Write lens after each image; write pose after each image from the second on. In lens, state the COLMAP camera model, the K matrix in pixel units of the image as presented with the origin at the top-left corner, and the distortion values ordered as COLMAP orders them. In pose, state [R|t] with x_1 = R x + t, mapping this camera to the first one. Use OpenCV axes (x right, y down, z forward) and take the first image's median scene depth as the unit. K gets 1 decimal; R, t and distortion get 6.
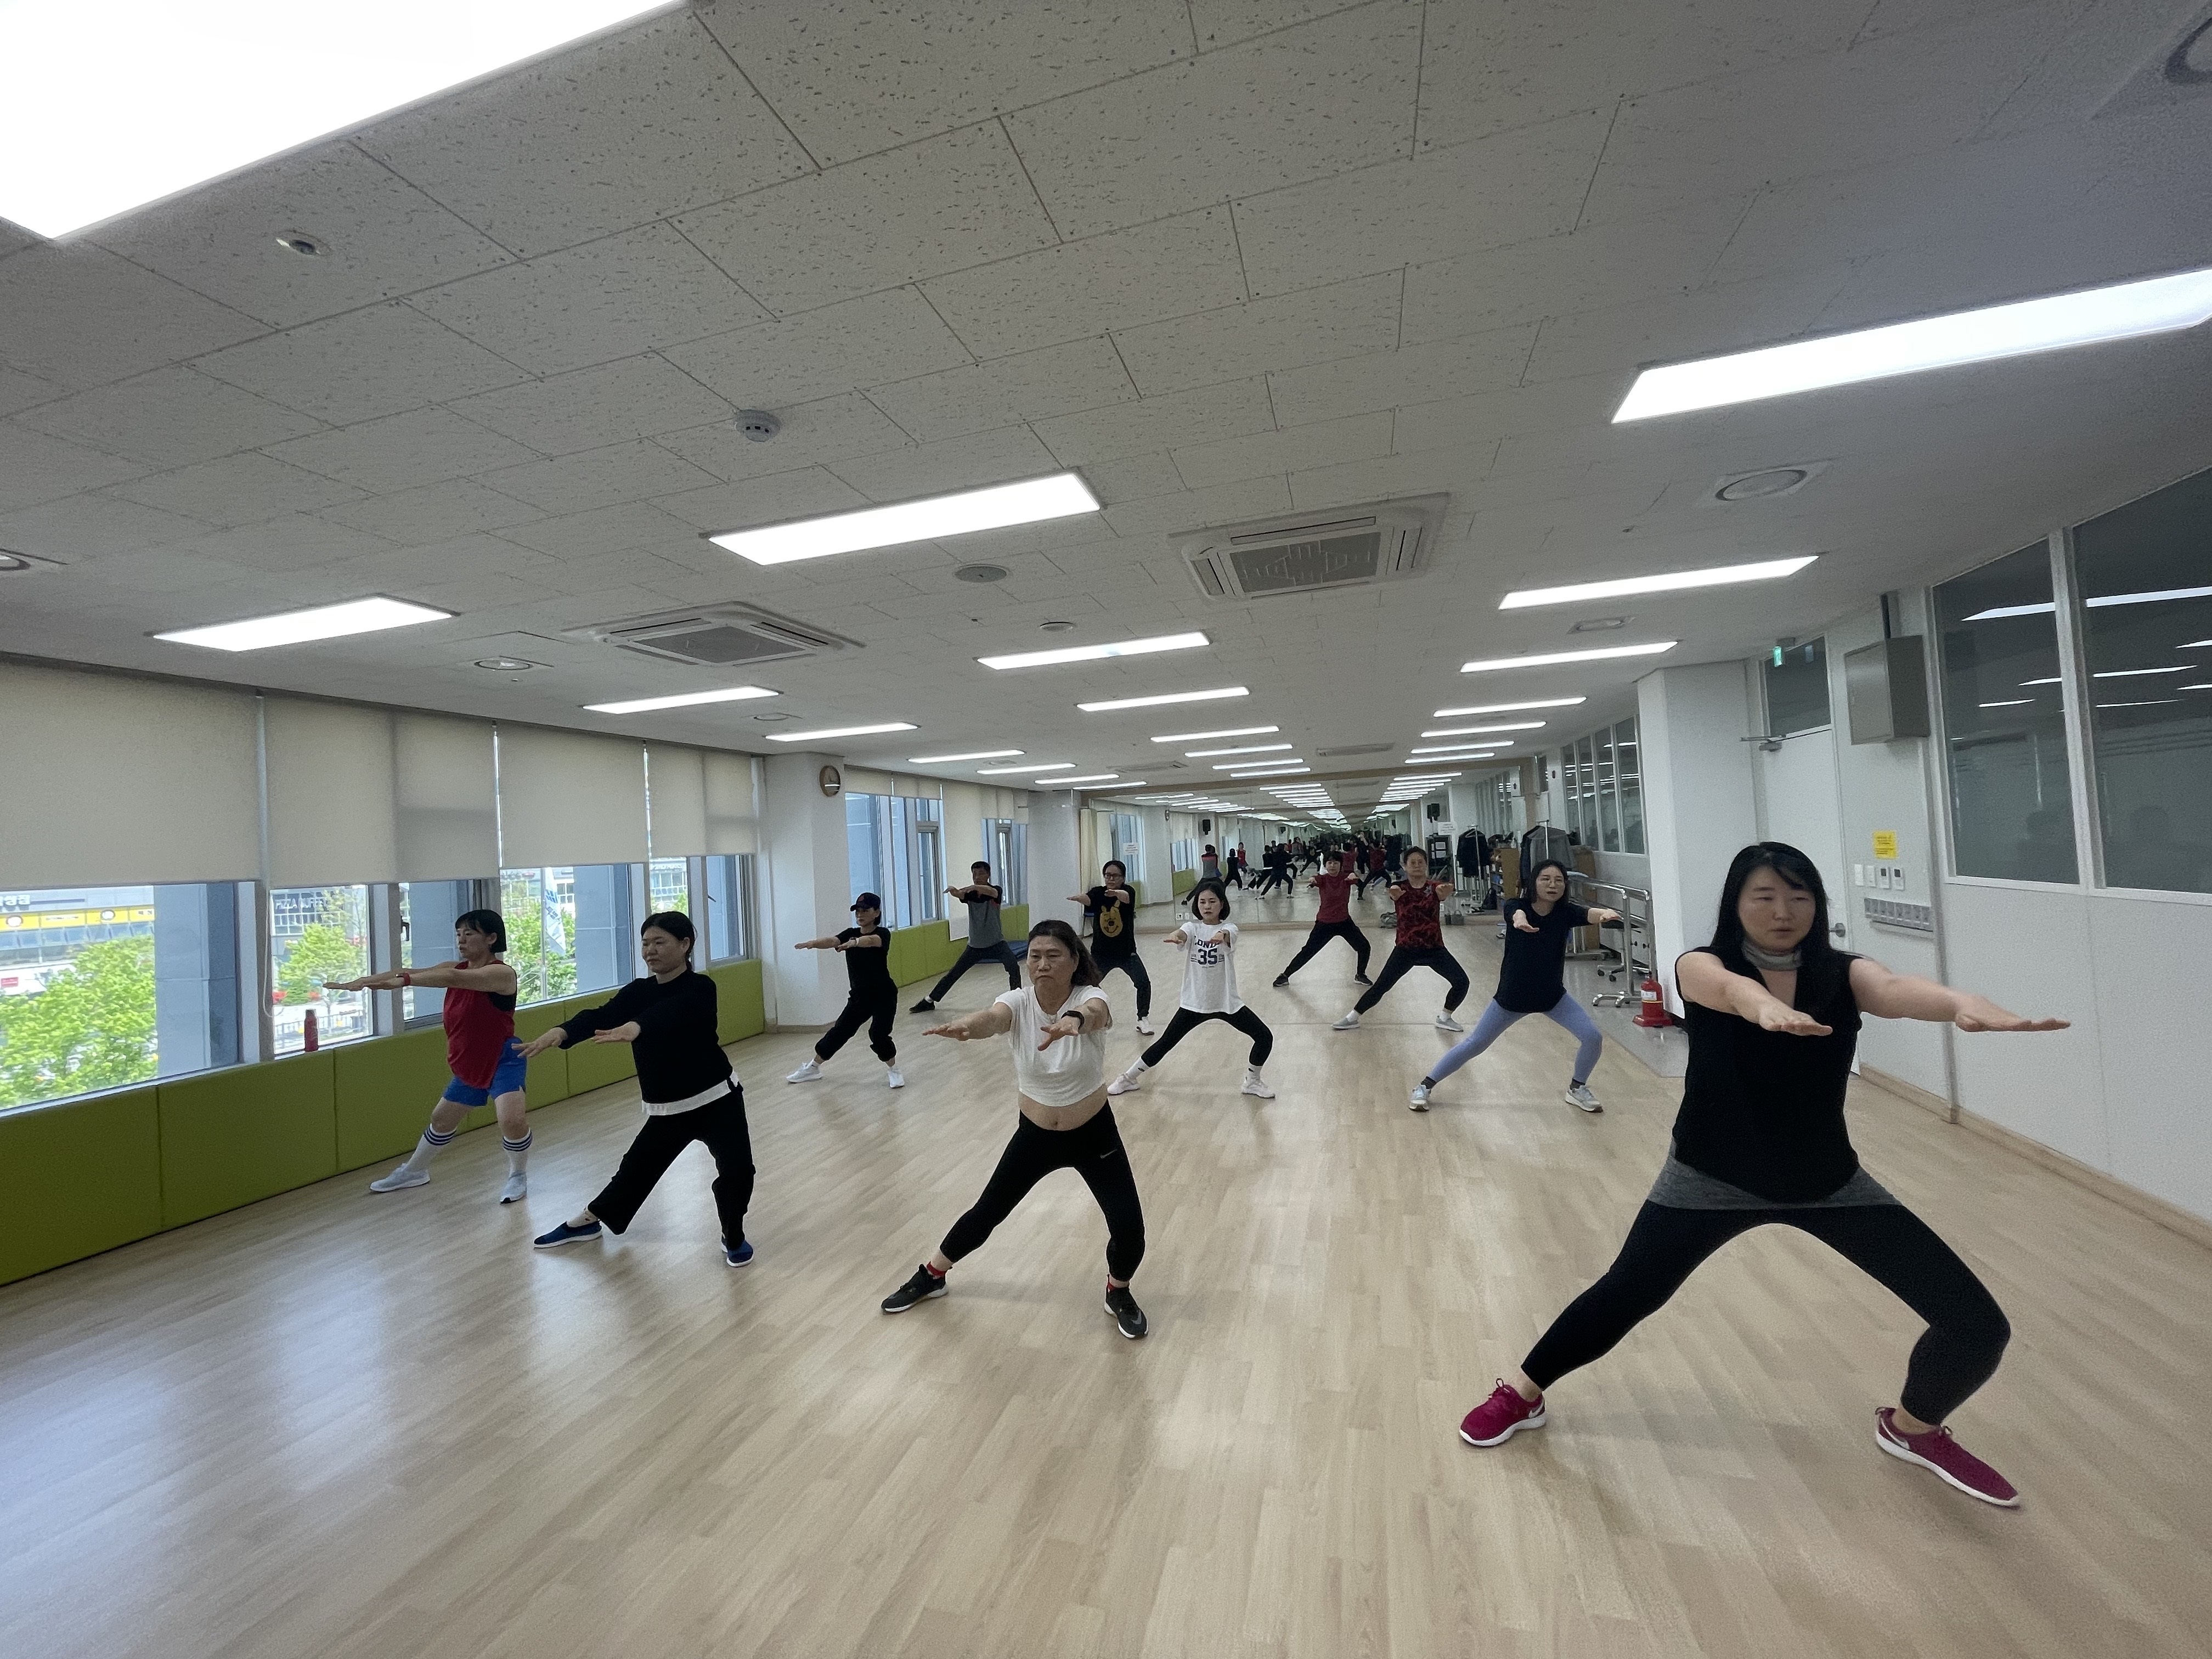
lens RADIAL K [[894.4, 0, 1093.0], [0, 894.4, 826.0], [0, 0, 1]] dist [0.000291, 0.000135]
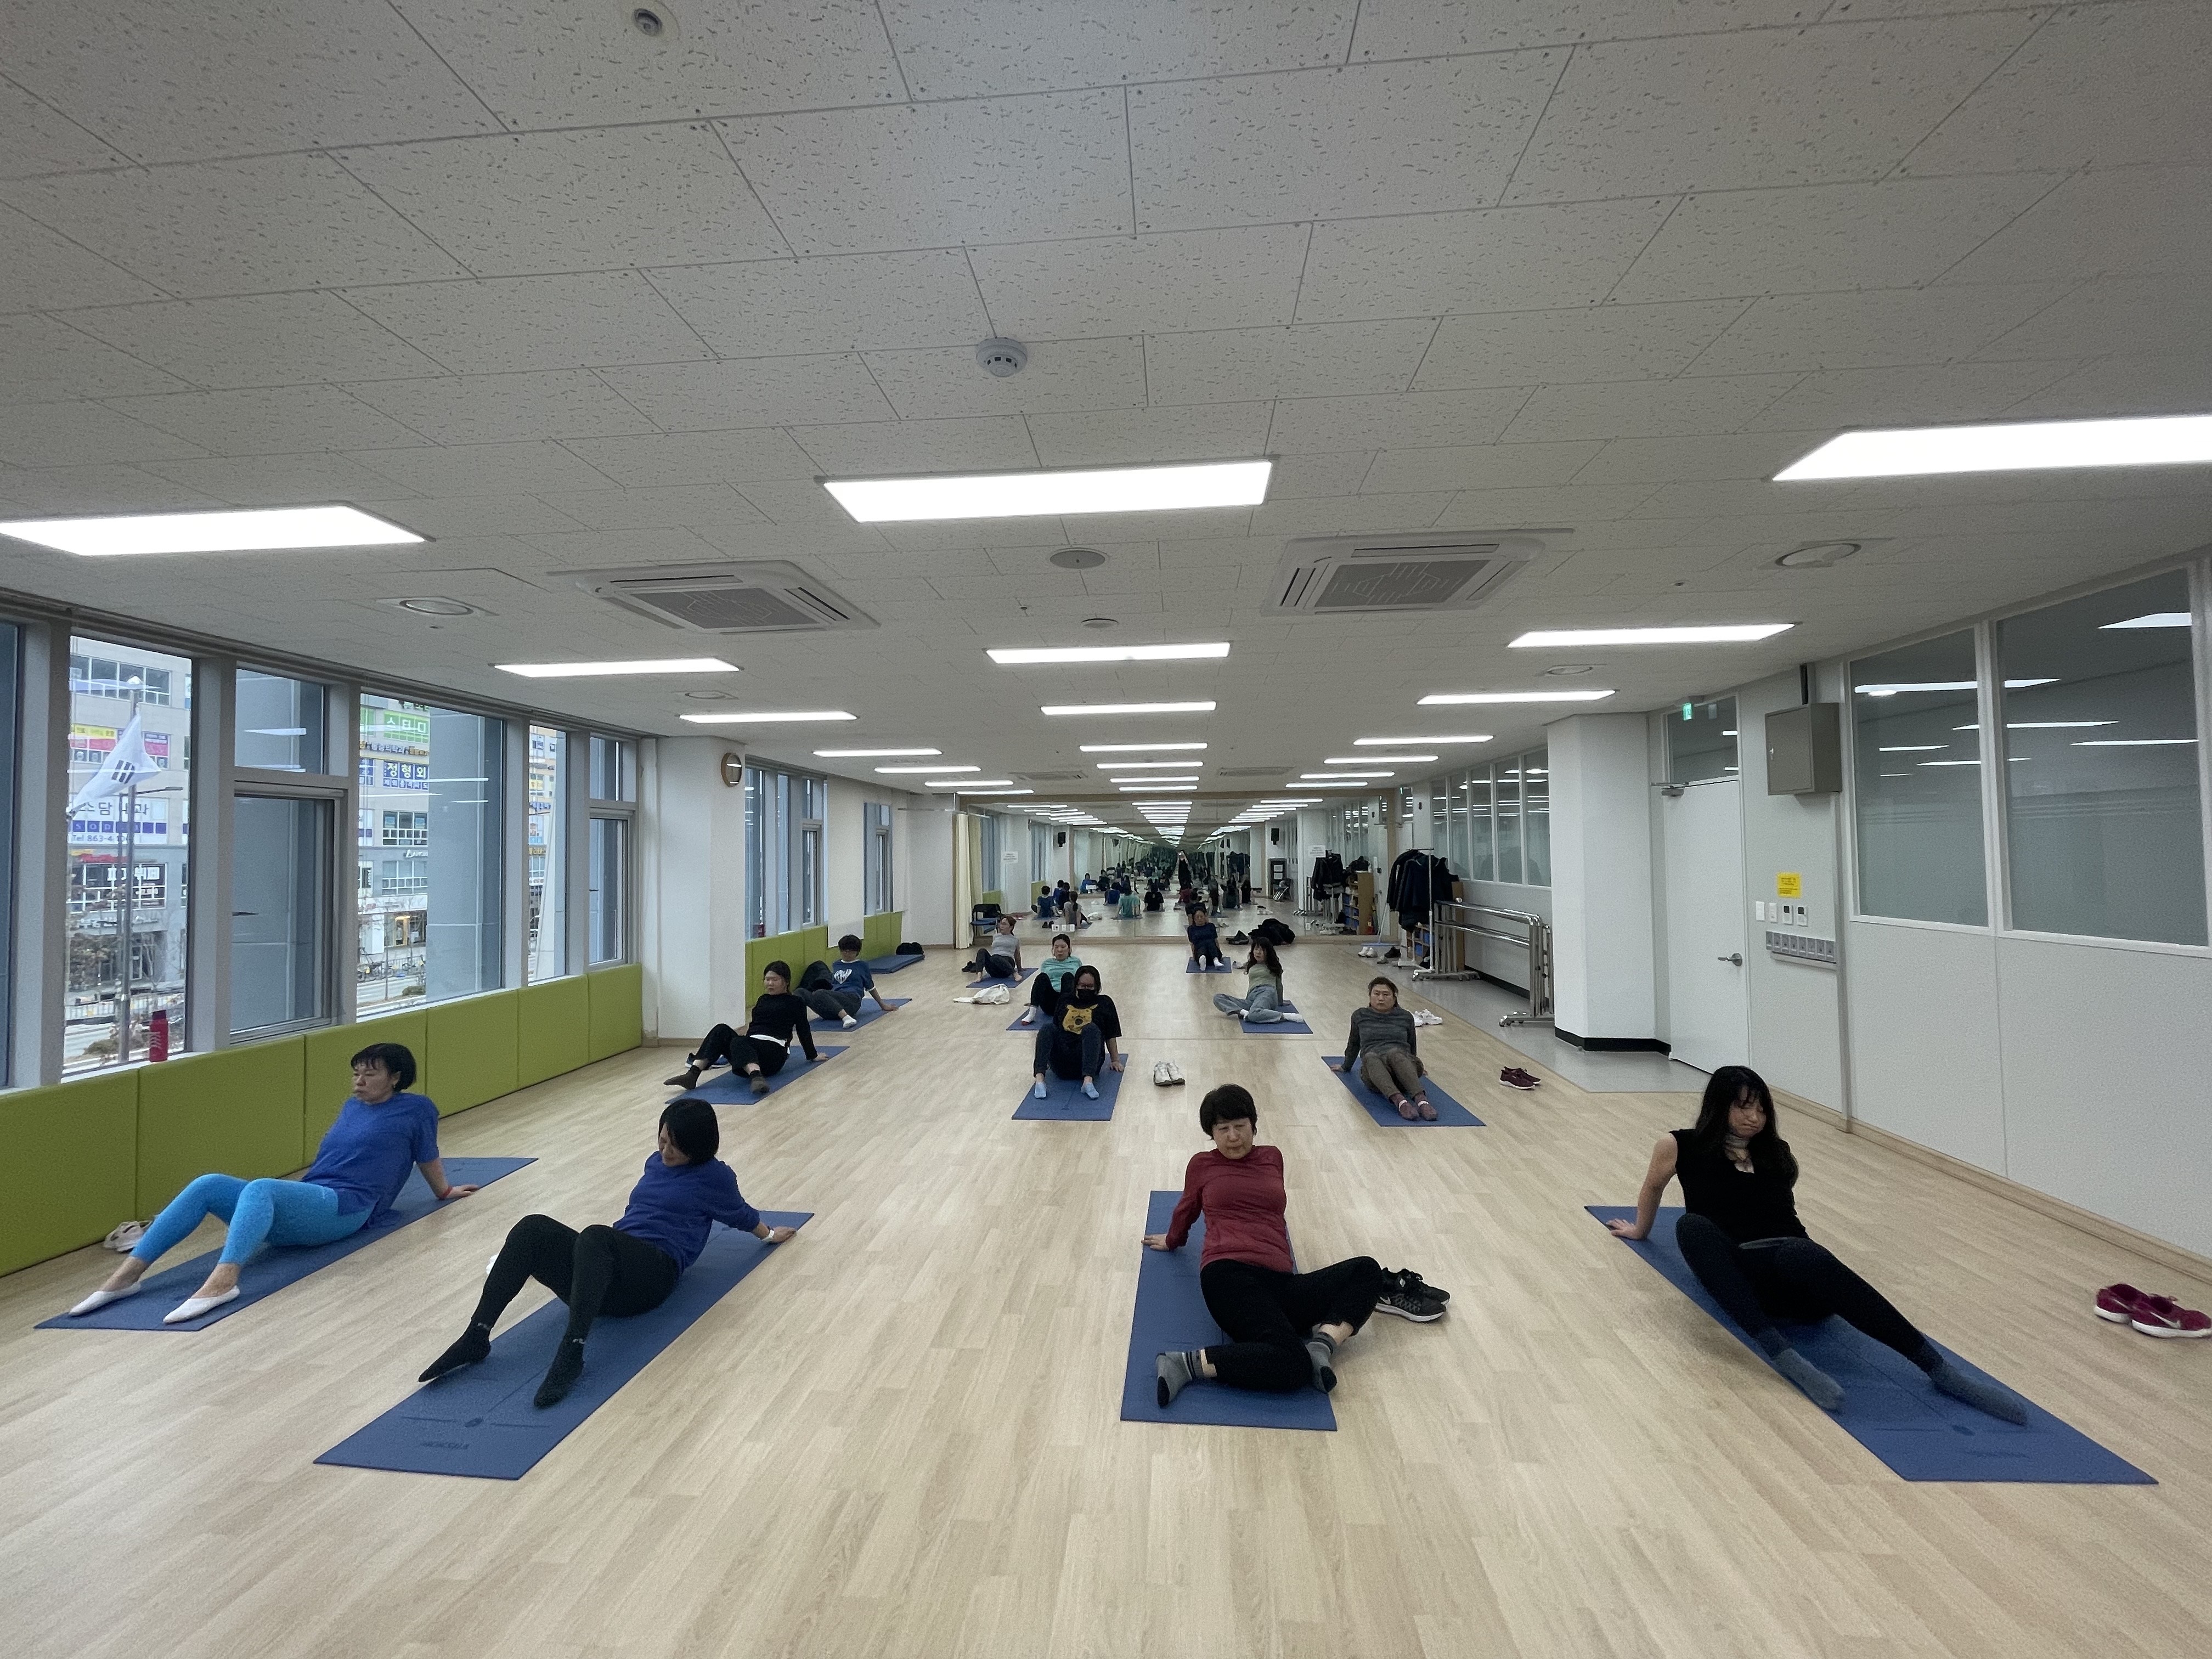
lens RADIAL K [[894.4, 0, 1098.1], [0, 894.4, 823.4], [0, 0, 1]] dist [0.000291, 0.000135]
pose [[0.980050, 0.050842, 0.192136, -0.195904], [-0.048073, 0.998662, -0.019048, 0.007206], [-0.192848, 0.009431, 0.981183, 0.061636]]
